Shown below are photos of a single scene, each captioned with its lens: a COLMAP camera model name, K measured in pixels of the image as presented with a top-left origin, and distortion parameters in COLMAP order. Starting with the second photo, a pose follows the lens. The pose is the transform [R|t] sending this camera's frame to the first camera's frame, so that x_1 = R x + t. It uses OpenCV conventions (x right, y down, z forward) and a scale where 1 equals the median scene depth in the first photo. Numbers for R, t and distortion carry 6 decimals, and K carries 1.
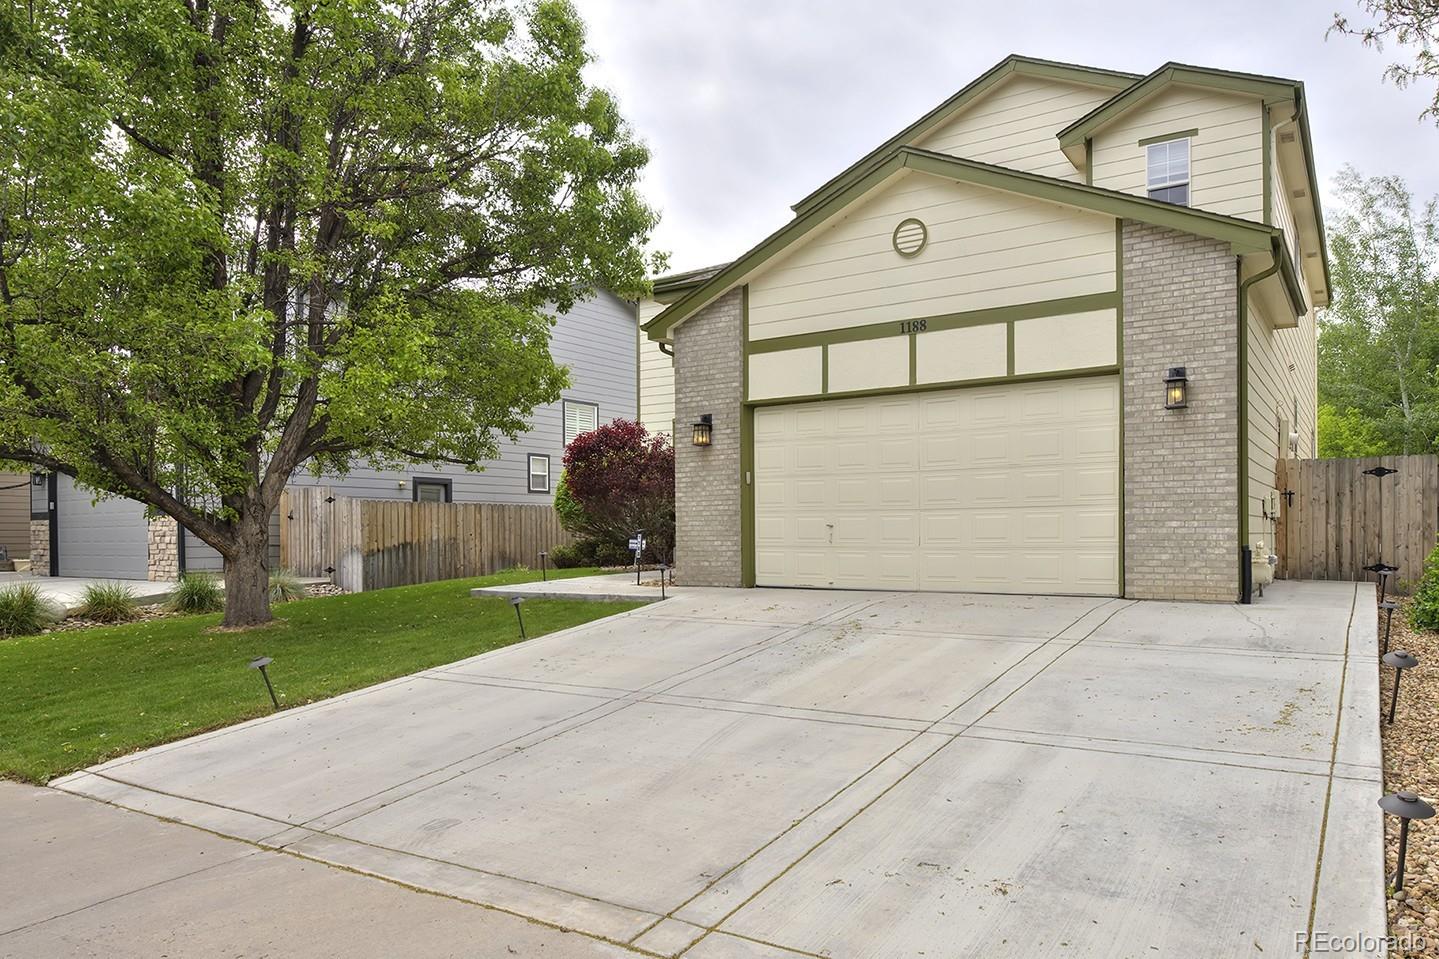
lens RADIAL K [[819.9, 0, 719.5], [0, 819.9, 479.5], [0, 0, 1]] dist [0.002315, -0.000987]
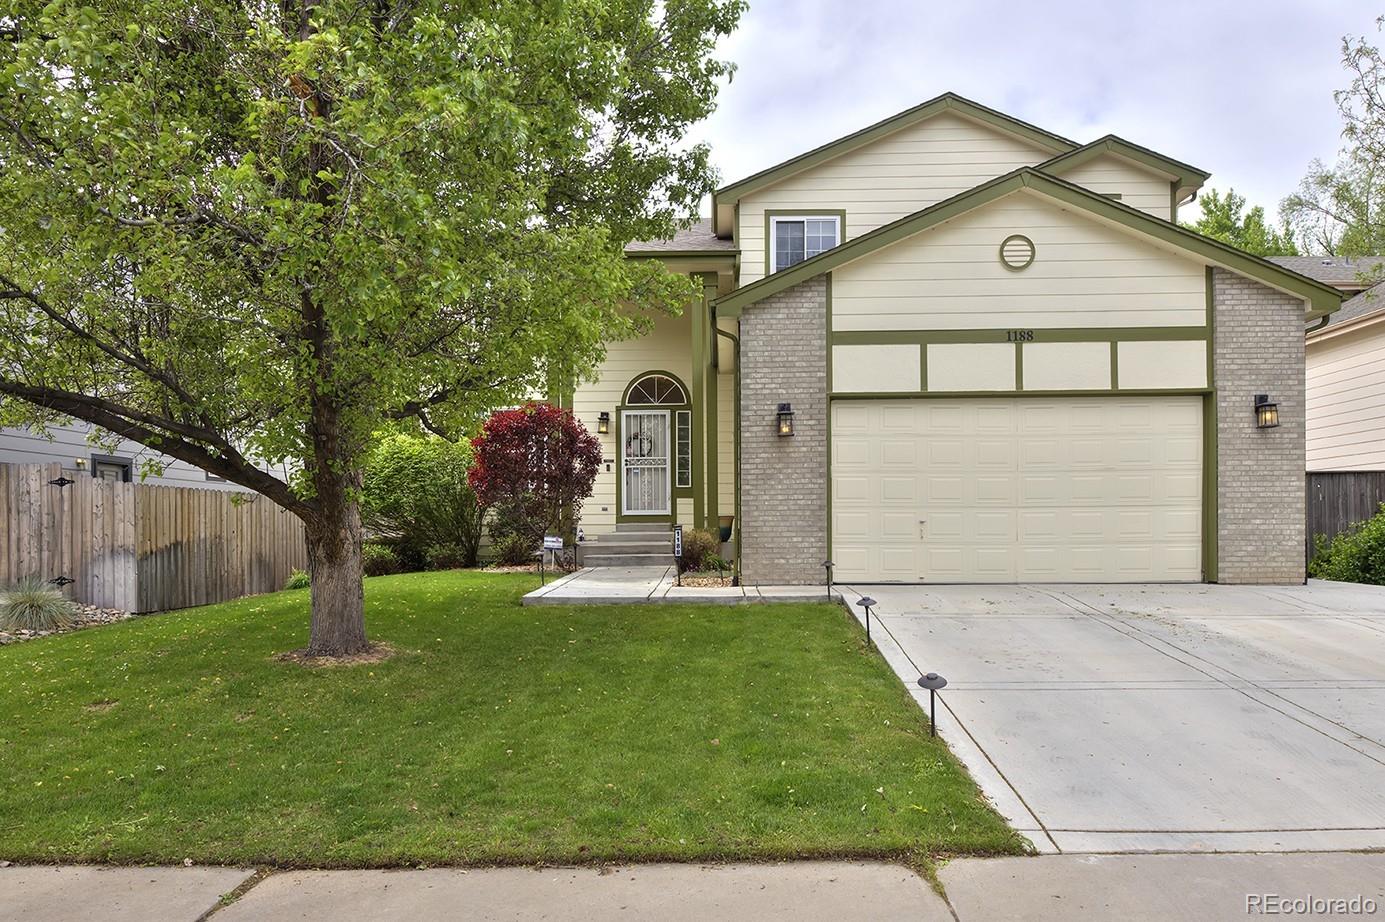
lens RADIAL K [[854.9, 0, 692.5], [0, 854.9, 474.4], [0, 0, 1]] dist [0.001067, -0.000725]
pose [[0.893554, 0.032243, 0.447795, -0.669931], [-0.030763, 0.999471, -0.010581, 0.020019], [-0.447900, -0.004320, 0.894073, 0.201835]]
